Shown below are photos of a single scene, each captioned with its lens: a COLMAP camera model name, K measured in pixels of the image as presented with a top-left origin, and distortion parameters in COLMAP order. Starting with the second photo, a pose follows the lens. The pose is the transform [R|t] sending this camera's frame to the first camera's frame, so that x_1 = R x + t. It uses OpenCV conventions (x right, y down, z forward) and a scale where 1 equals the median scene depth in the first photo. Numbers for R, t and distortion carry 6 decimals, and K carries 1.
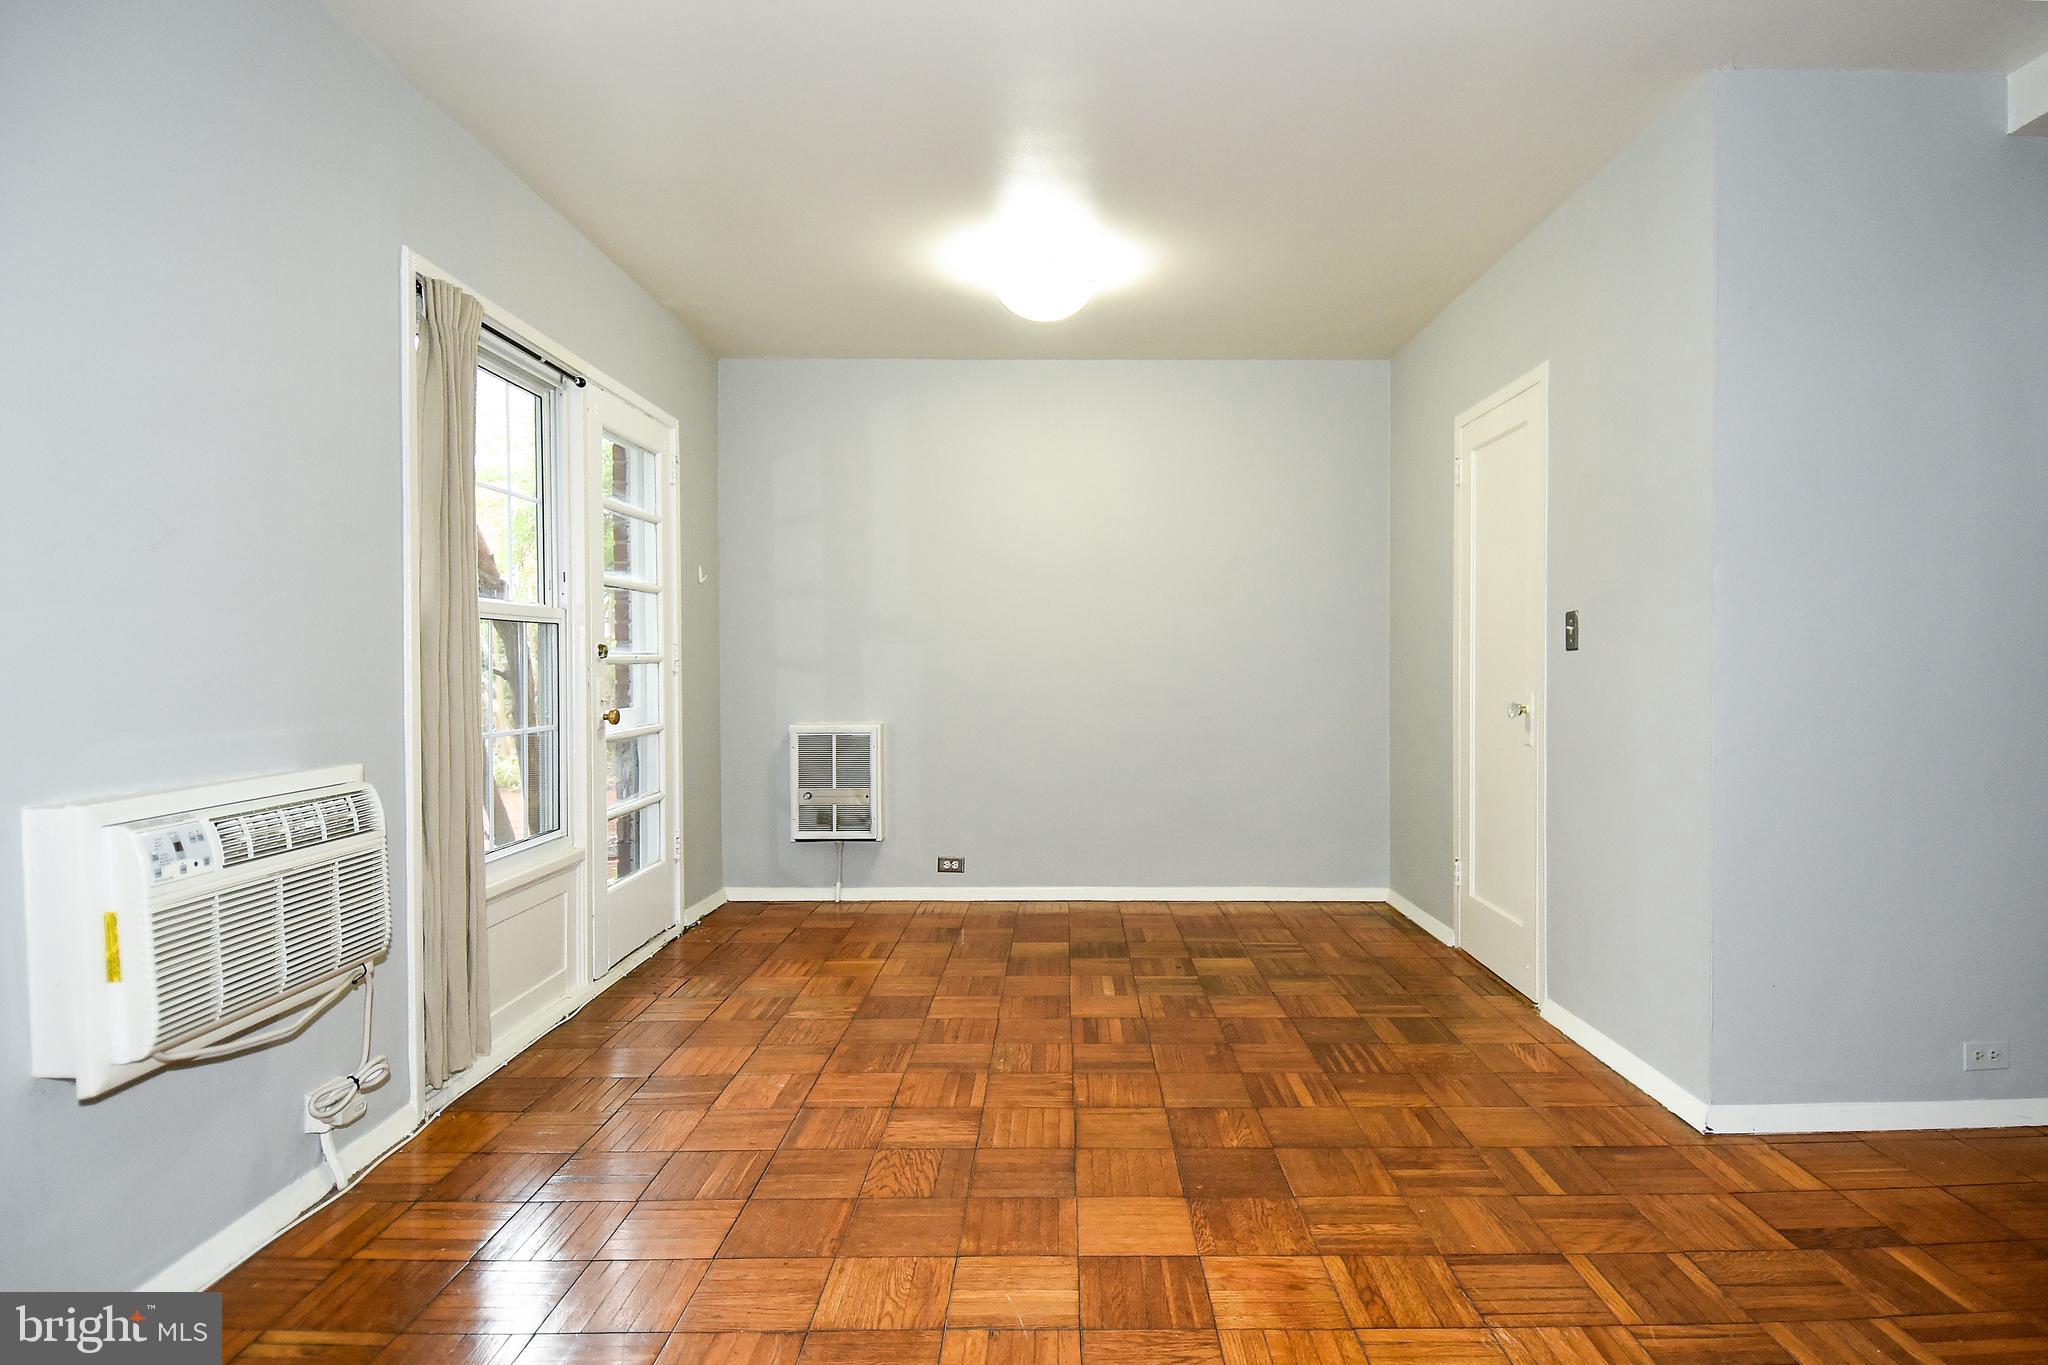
lens RADIAL K [[1117.7, 0, 1098.1], [0, 1117.7, 676.1], [0, 0, 1]] dist [0.056665, -0.068012]
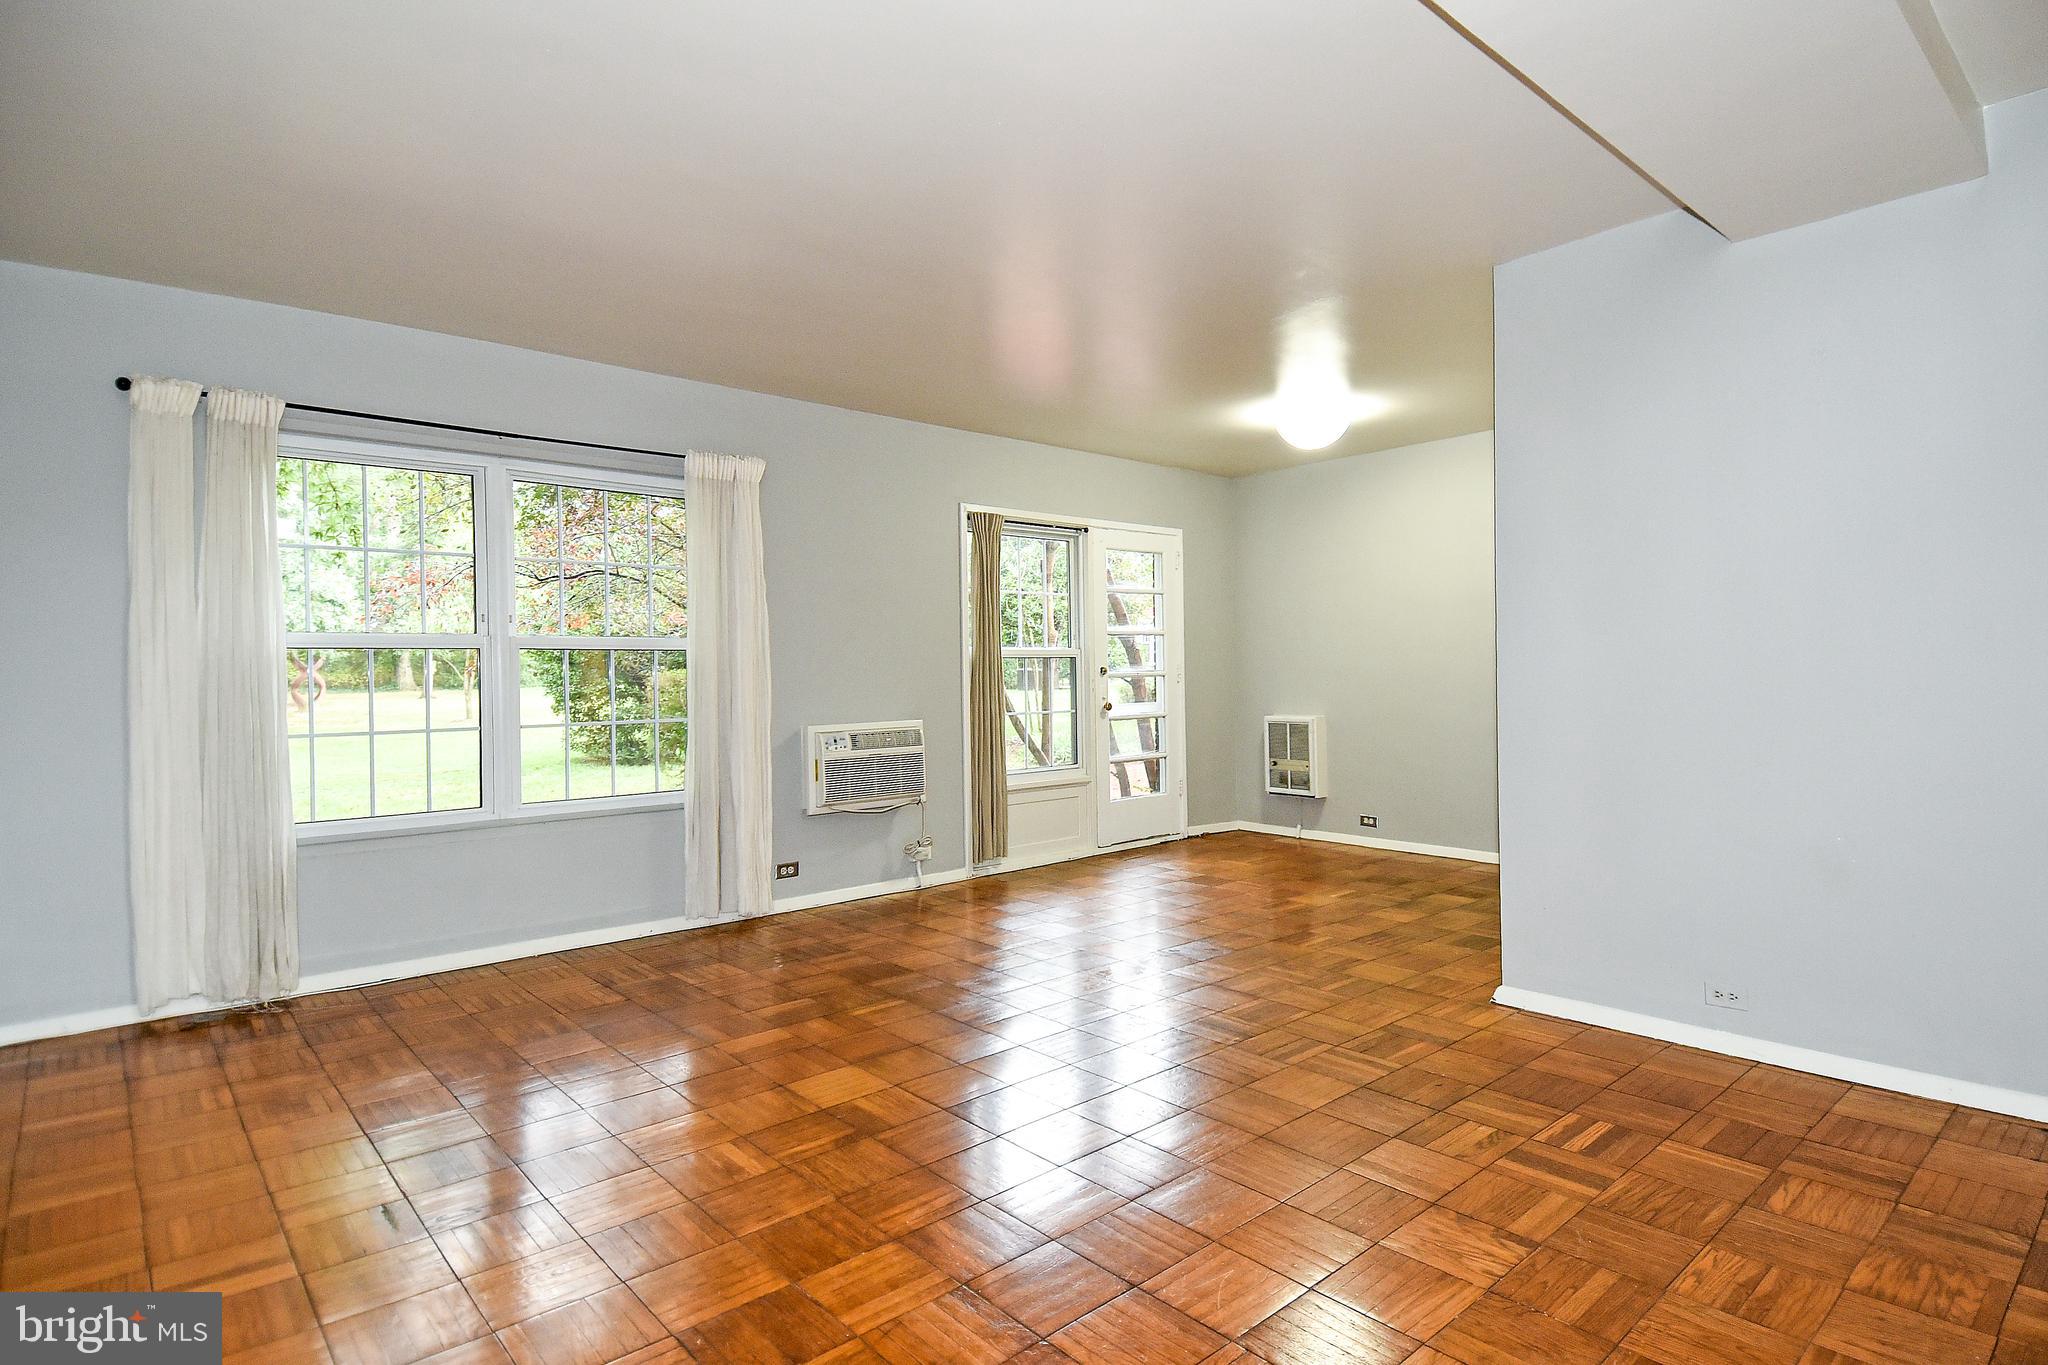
lens RADIAL K [[1096.3, 0, 1024.0], [0, 1096.3, 682.5], [0, 0, 1]] dist [0.033286, -0.060304]
pose [[0.636264, -0.003437, -0.771464, 1.116576], [0.004347, 0.999990, -0.000871, -0.003024], [0.771459, -0.002799, 0.636273, -0.317988]]
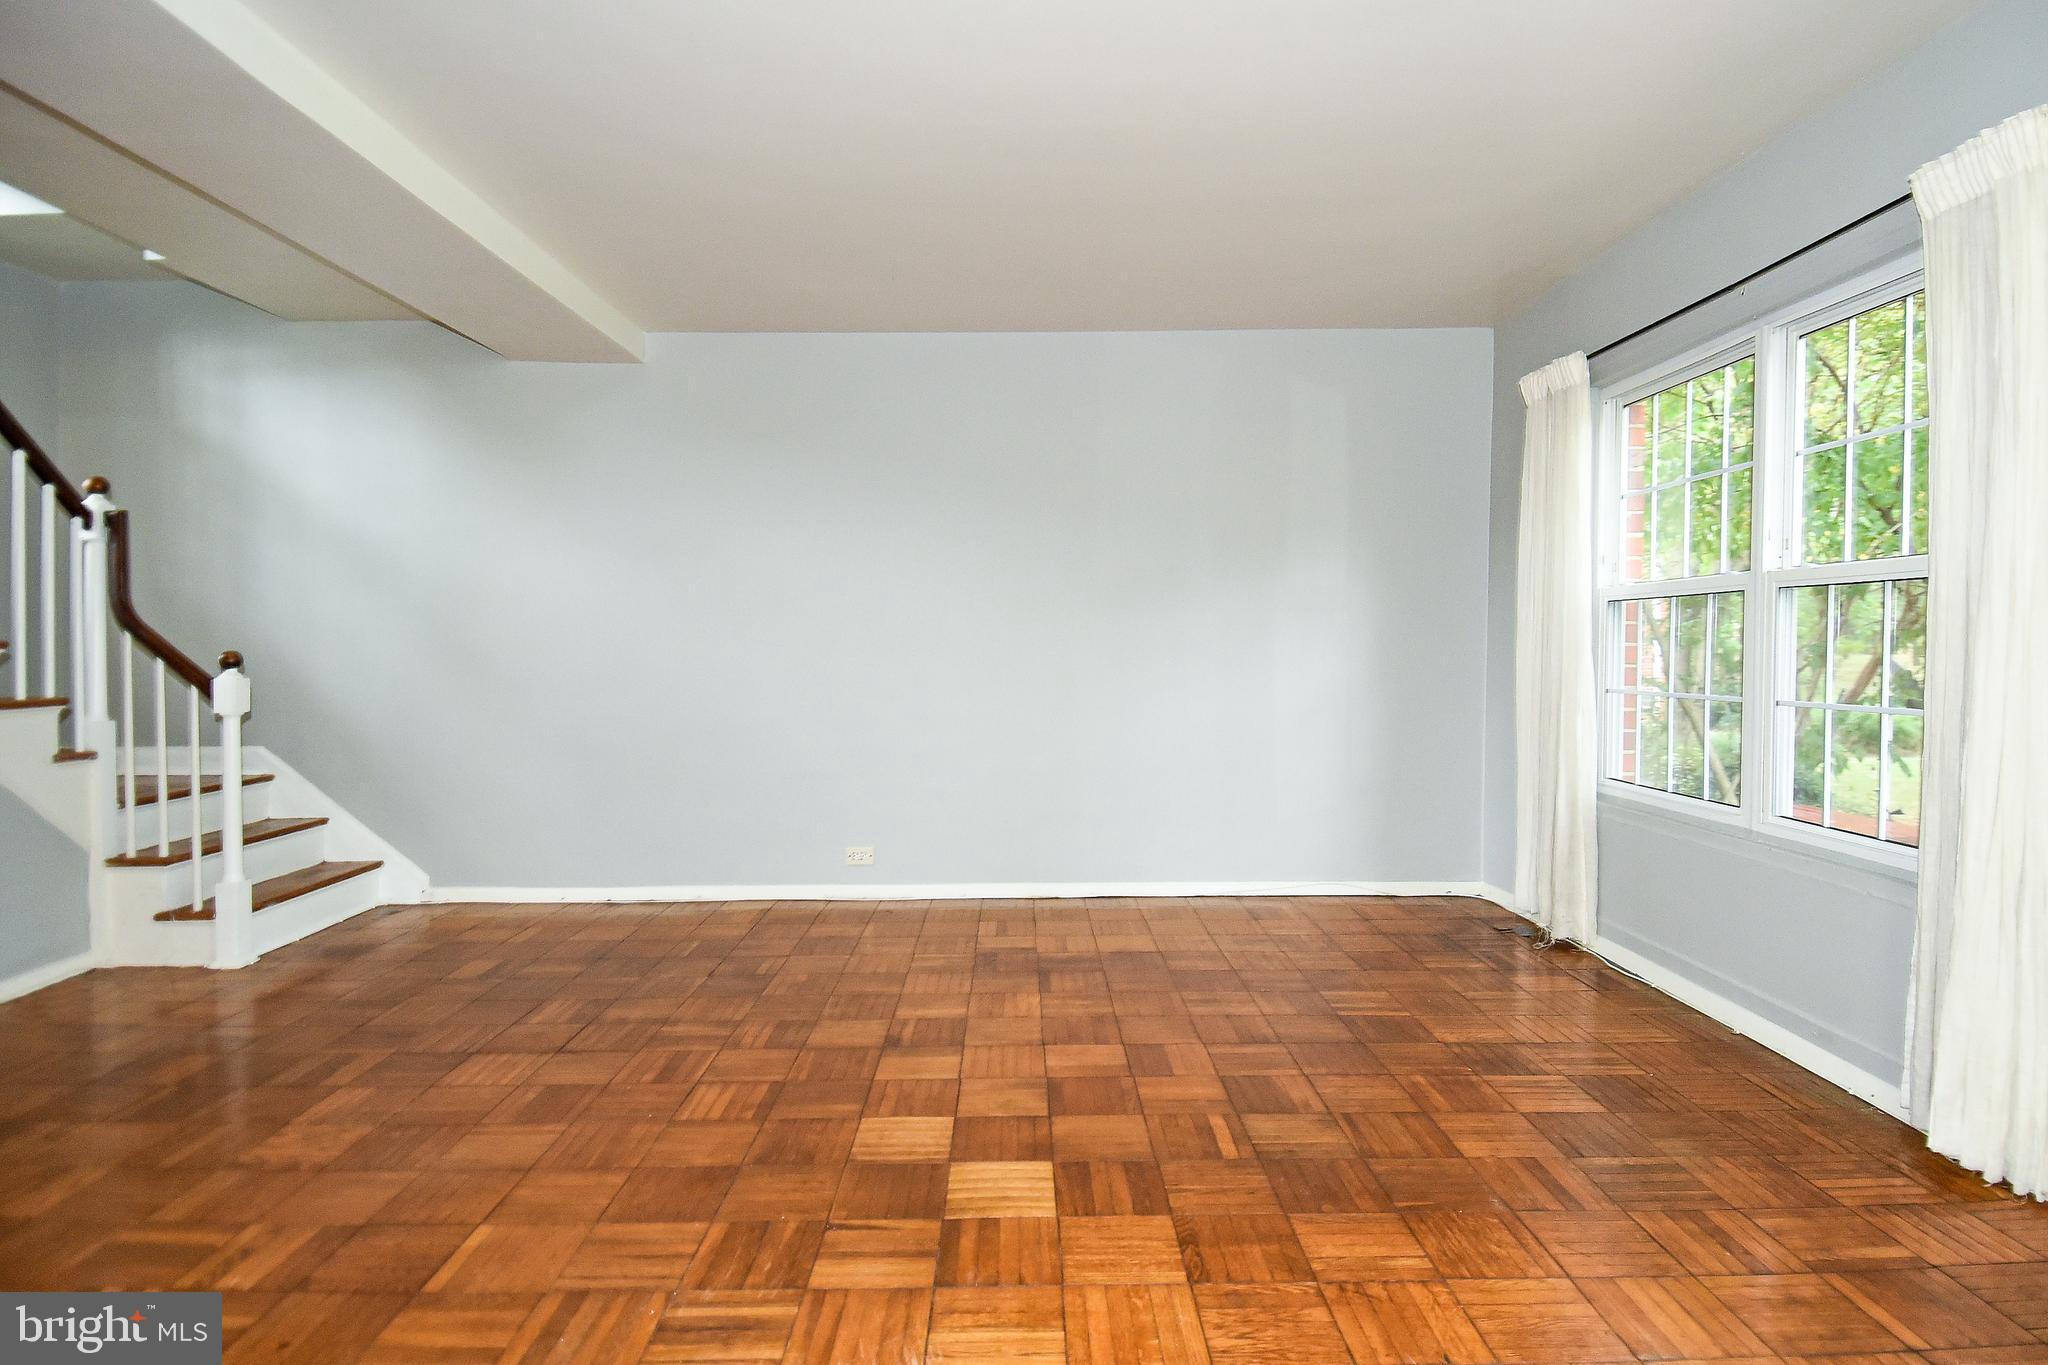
lens RADIAL K [[1069.1, 0, 1075.2], [0, 1069.1, 674.1], [0, 0, 1]] dist [0.054425, -0.056134]
pose [[-0.999841, 0.008931, -0.015404, 0.146313], [0.008340, 0.999243, 0.037997, -0.024902], [0.015732, 0.037863, -0.999159, 1.200516]]
